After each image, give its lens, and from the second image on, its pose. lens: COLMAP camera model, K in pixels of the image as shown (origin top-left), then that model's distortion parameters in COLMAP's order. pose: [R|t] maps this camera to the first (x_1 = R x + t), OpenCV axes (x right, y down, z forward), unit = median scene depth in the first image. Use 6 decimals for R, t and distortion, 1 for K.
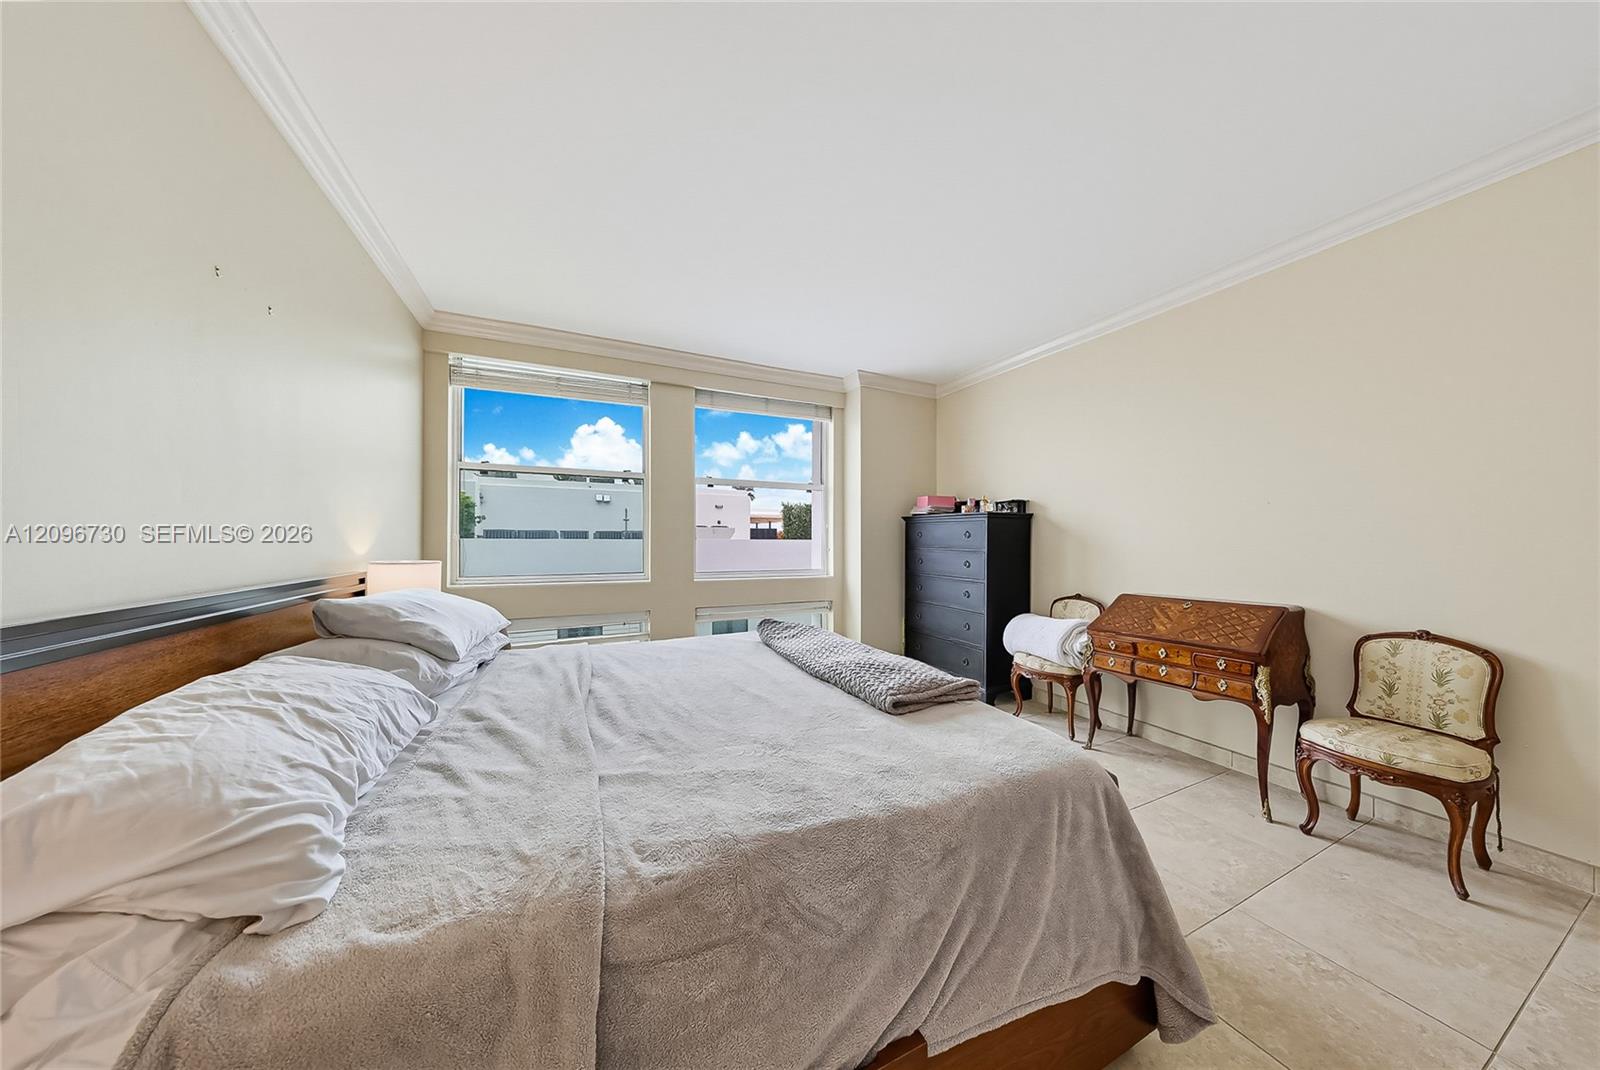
lens RADIAL K [[470.2, 0, 800.0], [0, 470.2, 535.0], [0, 0, 1]] dist [0.000040, 0.000000]
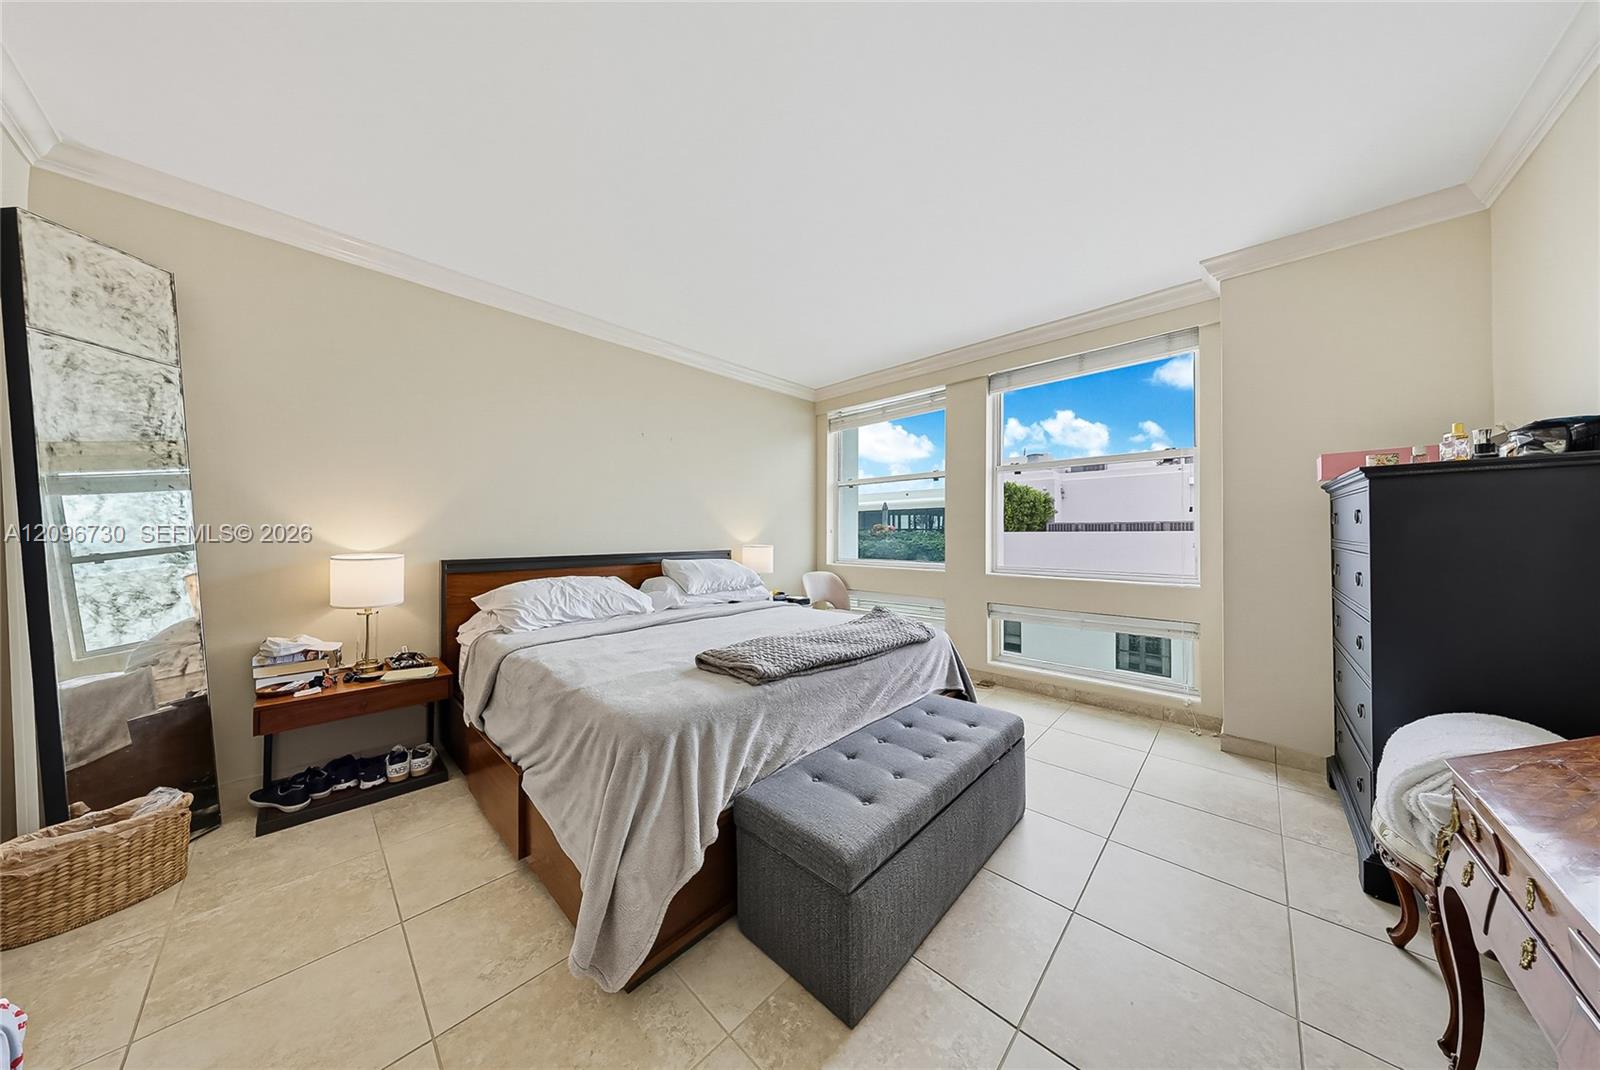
lens RADIAL K [[470.2, 0, 800.0], [0, 470.2, 535.0], [0, 0, 1]] dist [0.000040, 0.000000]
pose [[0.371428, -0.000886, -0.928461, 0.515054], [0.015010, 0.999875, 0.005050, 0.004877], [0.928340, -0.015812, 0.371395, 0.266524]]
